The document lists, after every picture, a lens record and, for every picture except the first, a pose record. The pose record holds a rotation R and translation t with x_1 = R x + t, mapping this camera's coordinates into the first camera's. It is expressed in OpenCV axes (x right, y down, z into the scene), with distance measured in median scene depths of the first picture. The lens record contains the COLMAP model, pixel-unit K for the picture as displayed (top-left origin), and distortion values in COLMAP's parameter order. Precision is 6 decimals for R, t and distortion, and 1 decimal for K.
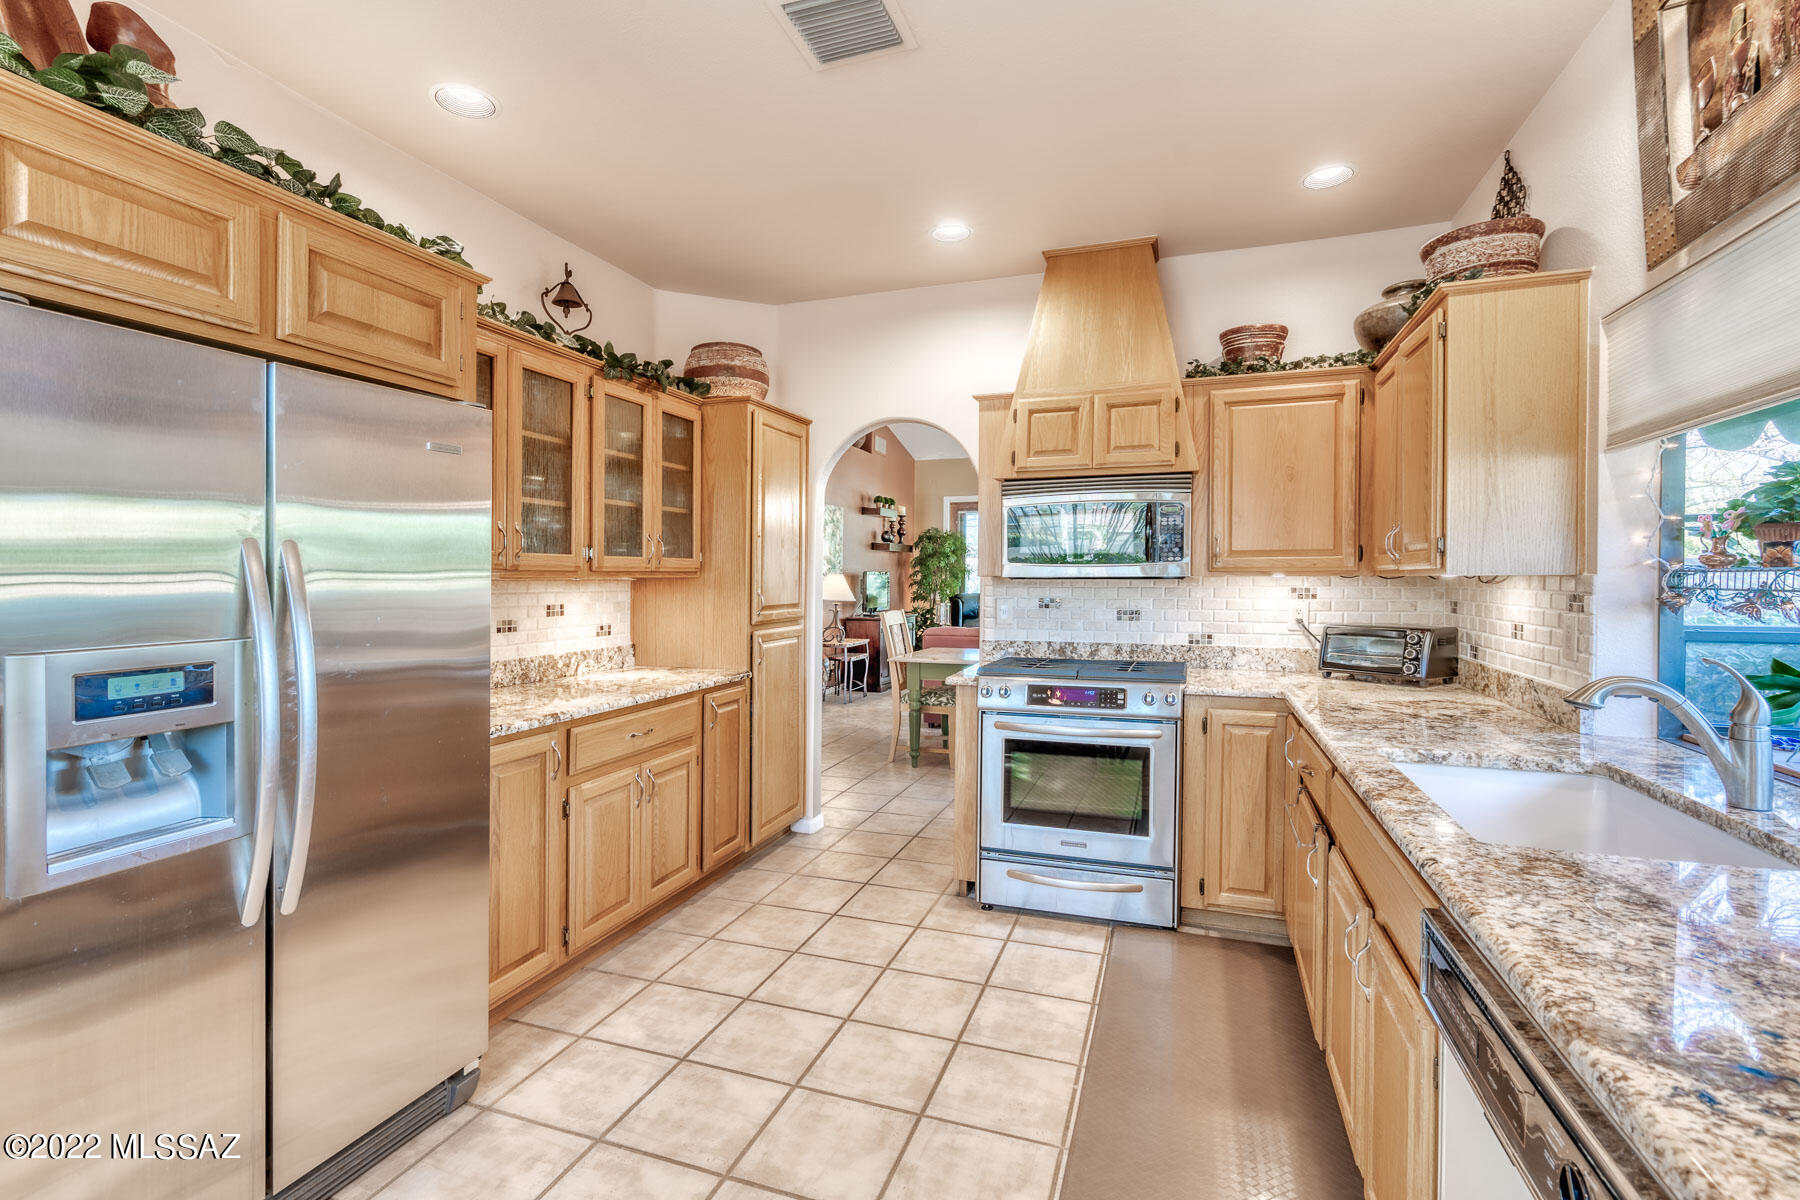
lens RADIAL K [[812.8, 0, 902.1], [0, 812.8, 586.5], [0, 0, 1]] dist [-0.002010, 0.000601]
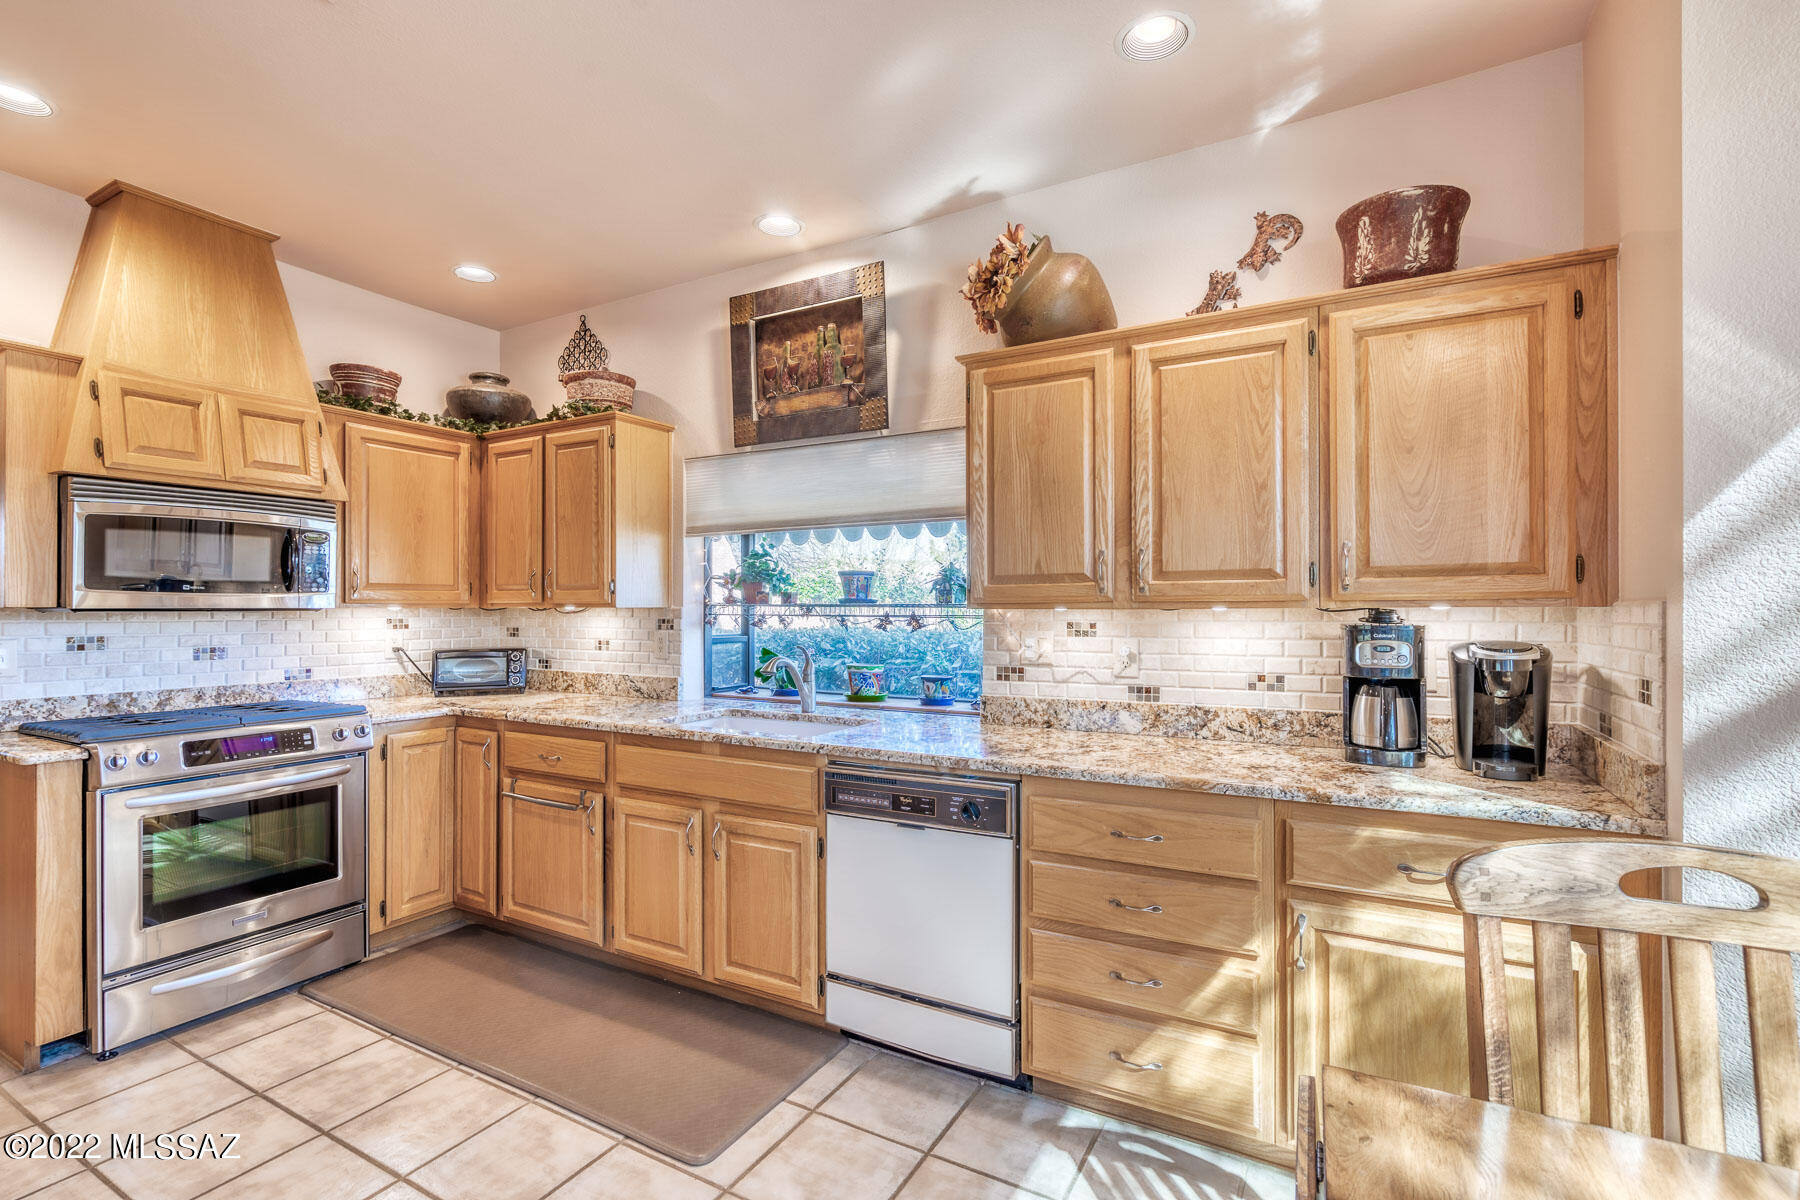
lens RADIAL K [[815.5, 0, 891.0], [0, 815.5, 622.7], [0, 0, 1]] dist [-0.003231, -0.000346]
pose [[0.175469, -0.014782, 0.984374, -0.502090], [0.011991, 0.999845, 0.012876, 0.000775], [-0.984412, 0.009544, 0.175619, 0.170294]]
